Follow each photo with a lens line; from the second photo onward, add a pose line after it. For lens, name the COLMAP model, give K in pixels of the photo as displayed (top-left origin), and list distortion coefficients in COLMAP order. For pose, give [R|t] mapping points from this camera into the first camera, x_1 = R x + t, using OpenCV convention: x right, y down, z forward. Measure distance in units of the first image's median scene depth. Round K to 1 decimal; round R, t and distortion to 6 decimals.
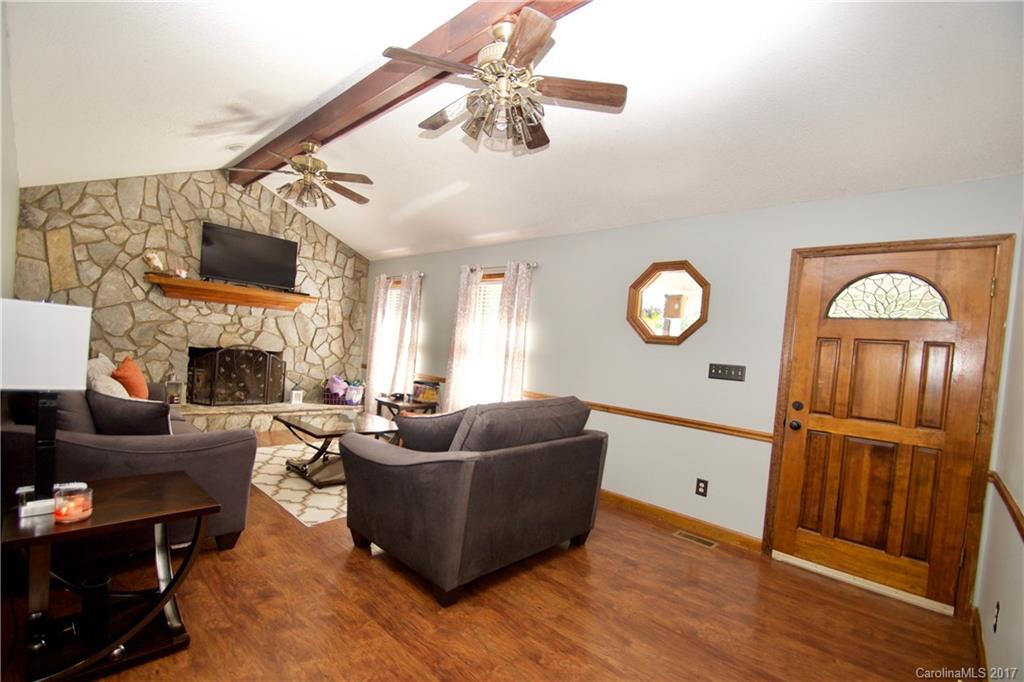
lens RADIAL K [[452.7, 0, 506.4], [0, 452.7, 361.7], [0, 0, 1]] dist [0.032773, -0.027888]
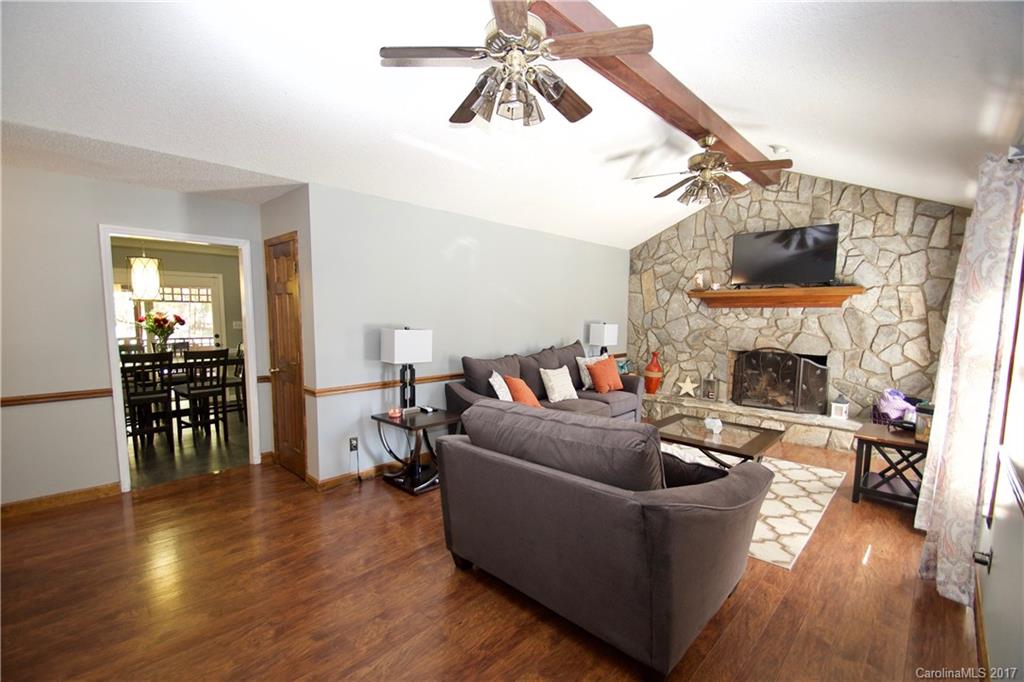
lens RADIAL K [[452.7, 0, 506.4], [0, 452.7, 361.7], [0, 0, 1]] dist [0.032773, -0.027888]
pose [[-0.006303, 0.023480, -0.999704, 0.414388], [-0.039255, 0.998948, 0.023709, -0.008360], [0.999209, 0.039392, -0.005375, 0.450693]]
